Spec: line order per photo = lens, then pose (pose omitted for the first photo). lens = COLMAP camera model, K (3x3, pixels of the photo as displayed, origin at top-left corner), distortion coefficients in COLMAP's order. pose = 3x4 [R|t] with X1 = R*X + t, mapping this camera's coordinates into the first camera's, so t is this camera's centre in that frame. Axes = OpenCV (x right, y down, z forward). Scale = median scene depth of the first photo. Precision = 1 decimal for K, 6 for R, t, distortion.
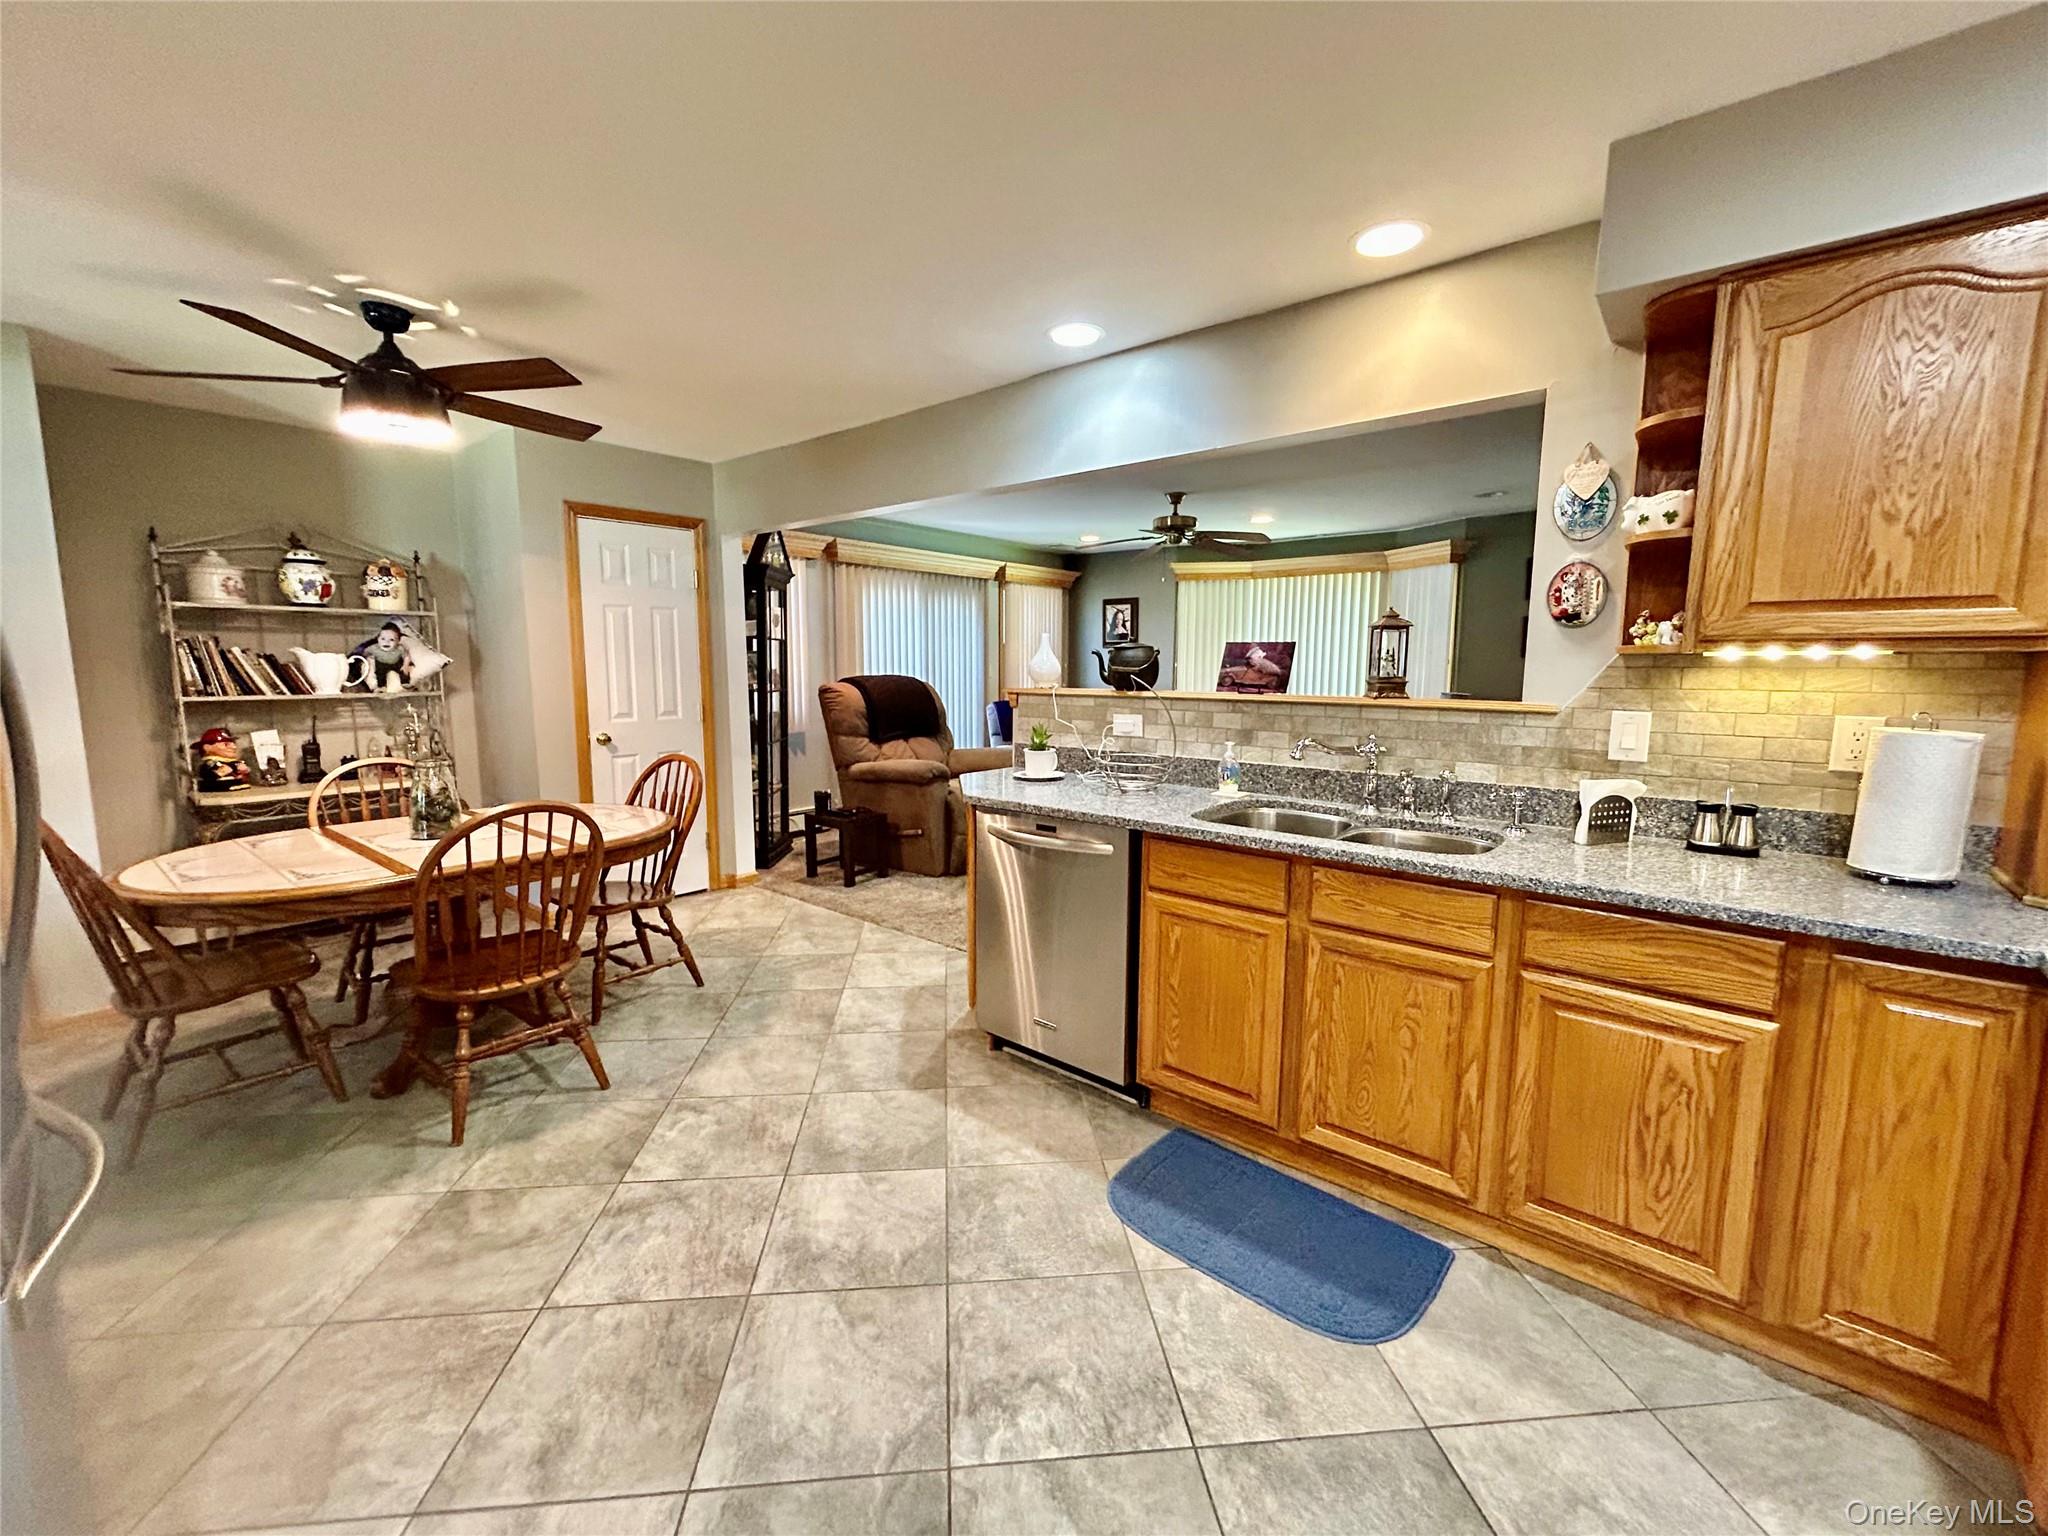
lens RADIAL K [[831.7, 0, 1022.2], [0, 831.7, 765.2], [0, 0, 1]] dist [-0.002482, -0.000206]
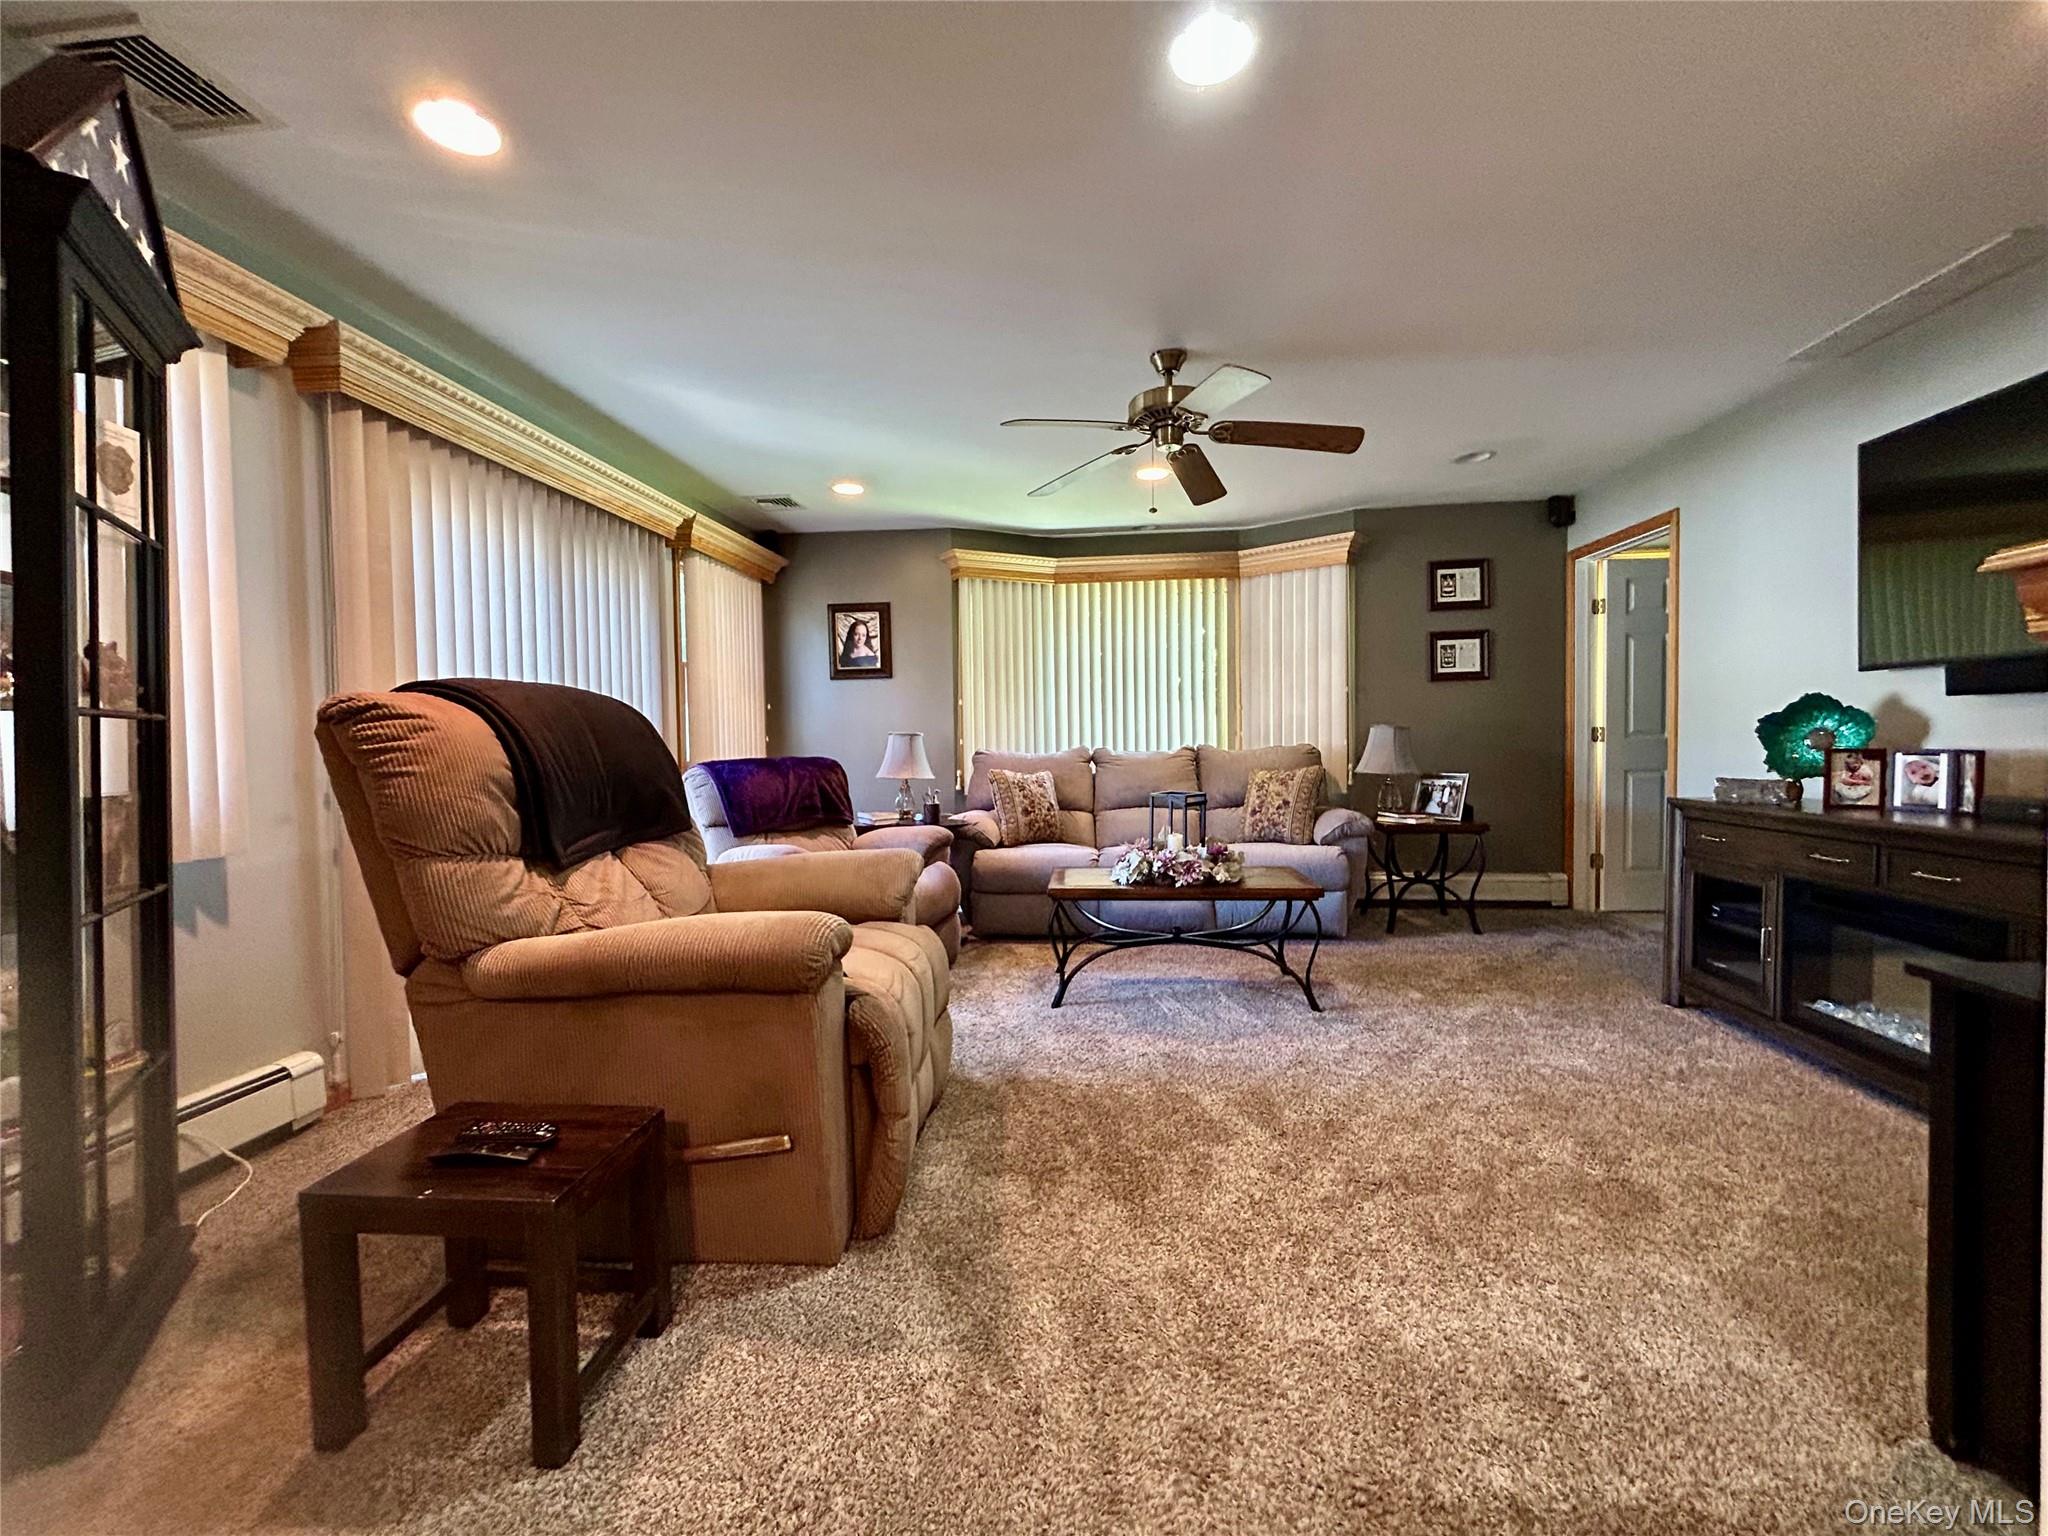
lens RADIAL K [[831.7, 0, 1024.8], [0, 831.7, 763.5], [0, 0, 1]] dist [-0.002482, -0.000206]
pose [[0.838290, -0.031868, 0.544292, -0.192646], [0.084249, 0.993872, -0.071565, -0.029406], [-0.538676, 0.105848, 0.835838, 0.604341]]
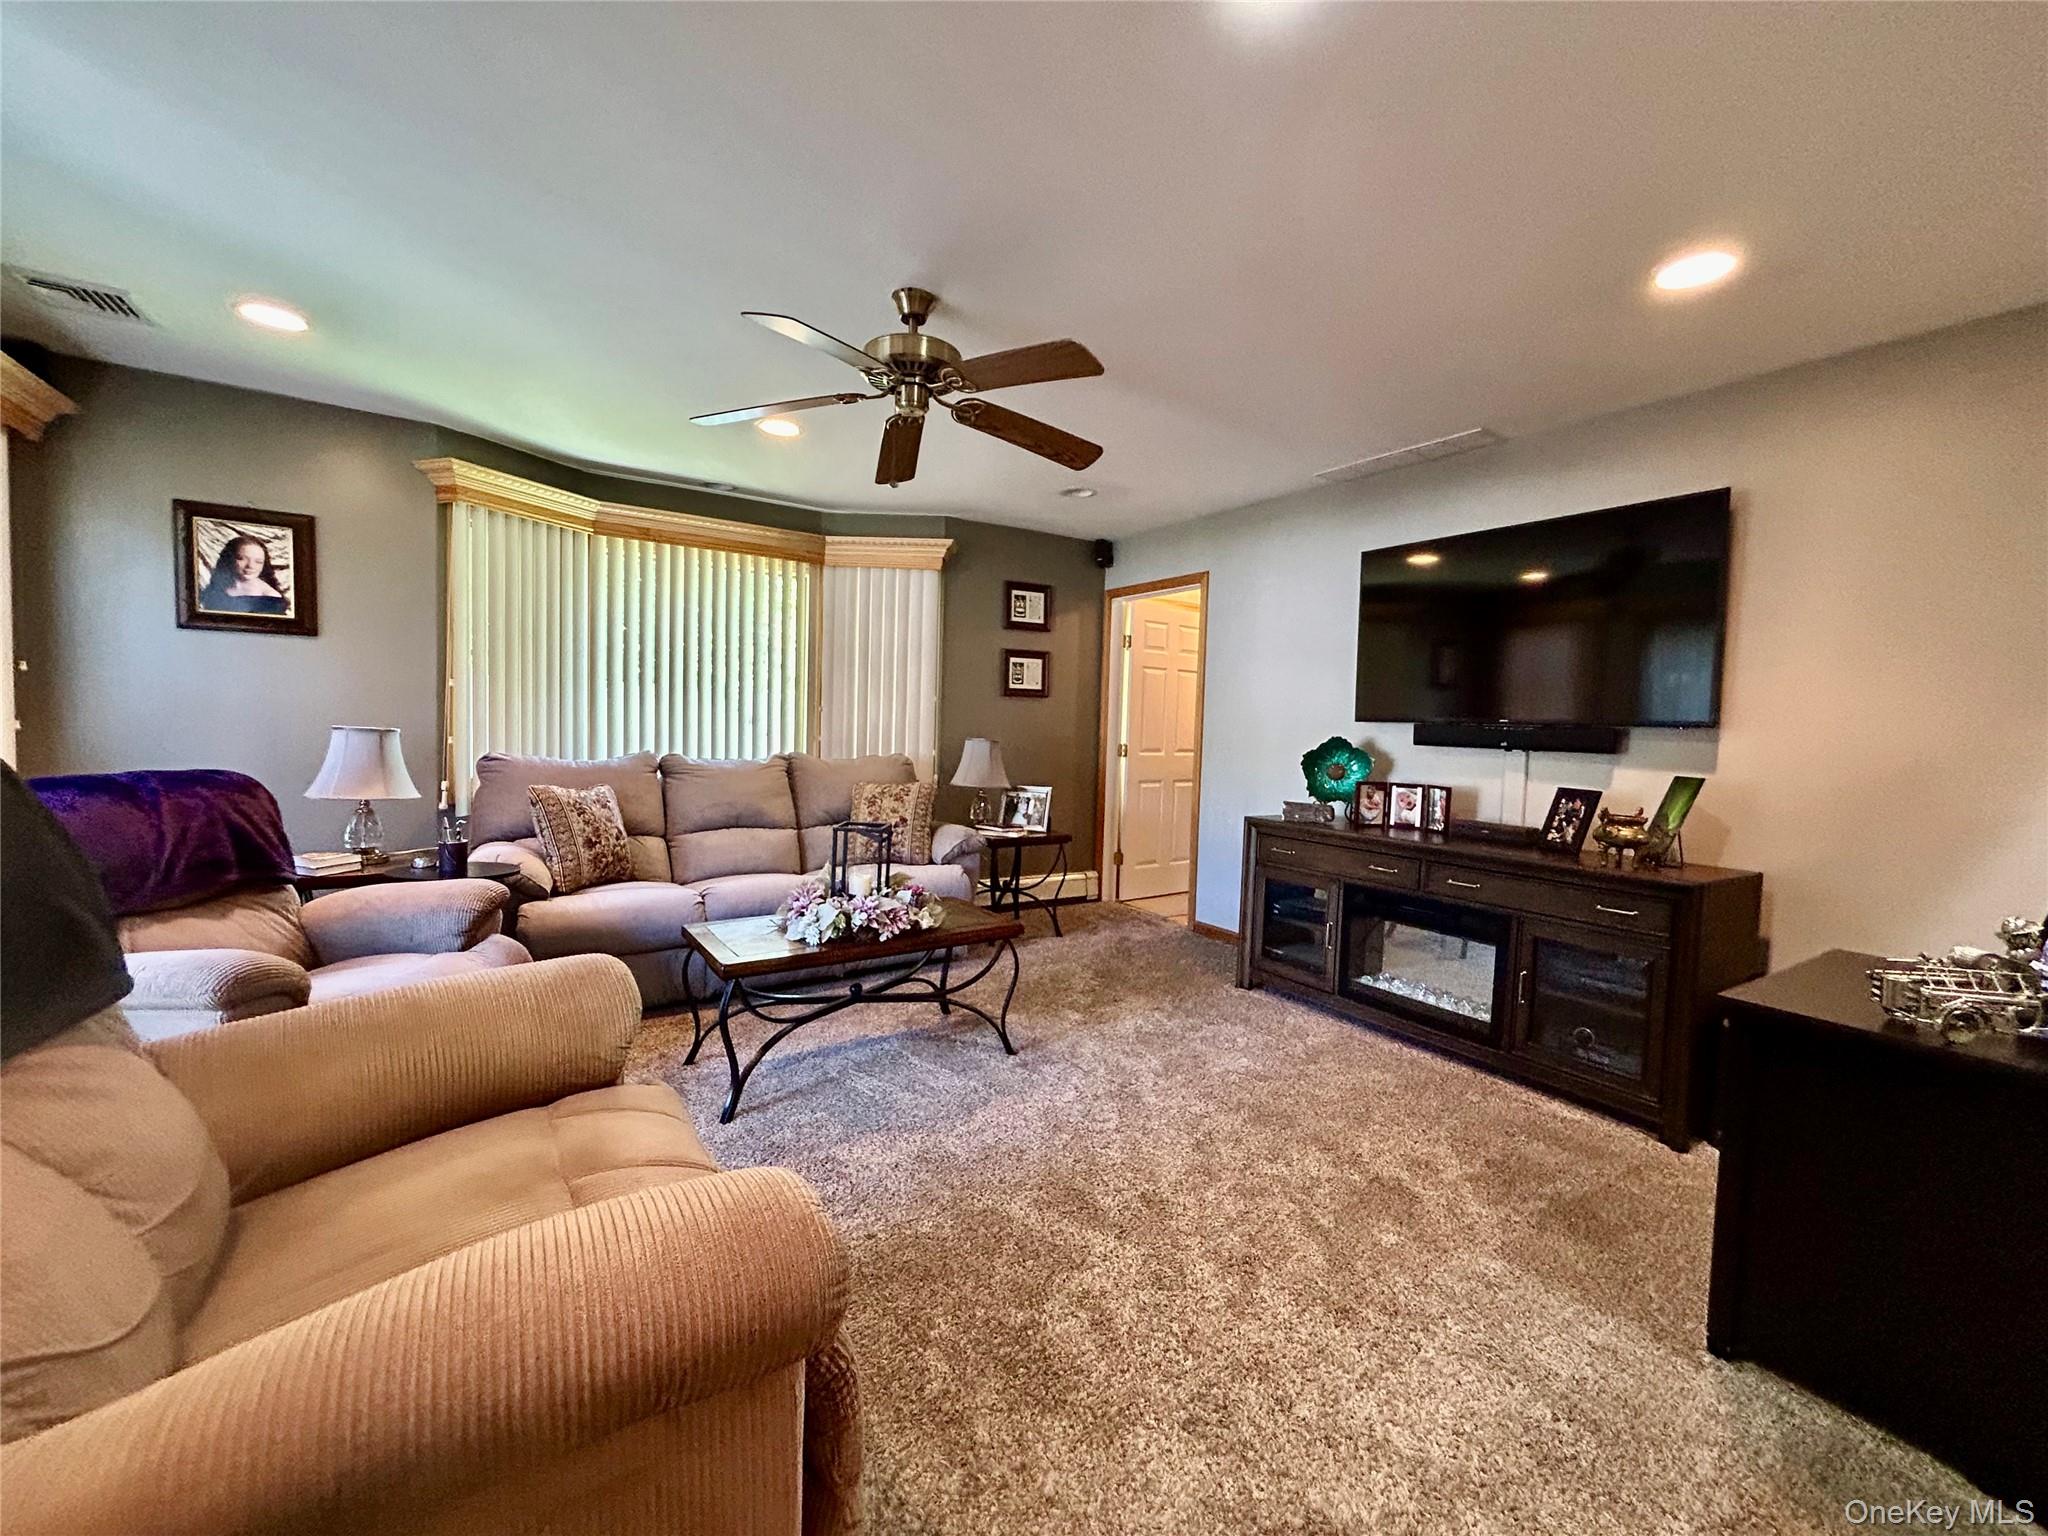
lens RADIAL K [[831.7, 0, 1026.2], [0, 831.7, 763.2], [0, 0, 1]] dist [-0.002482, -0.000206]
pose [[0.305672, -0.037917, 0.951382, -0.221000], [0.087222, 0.996120, 0.011677, -0.077750], [-0.948133, 0.079412, 0.307793, 0.802788]]
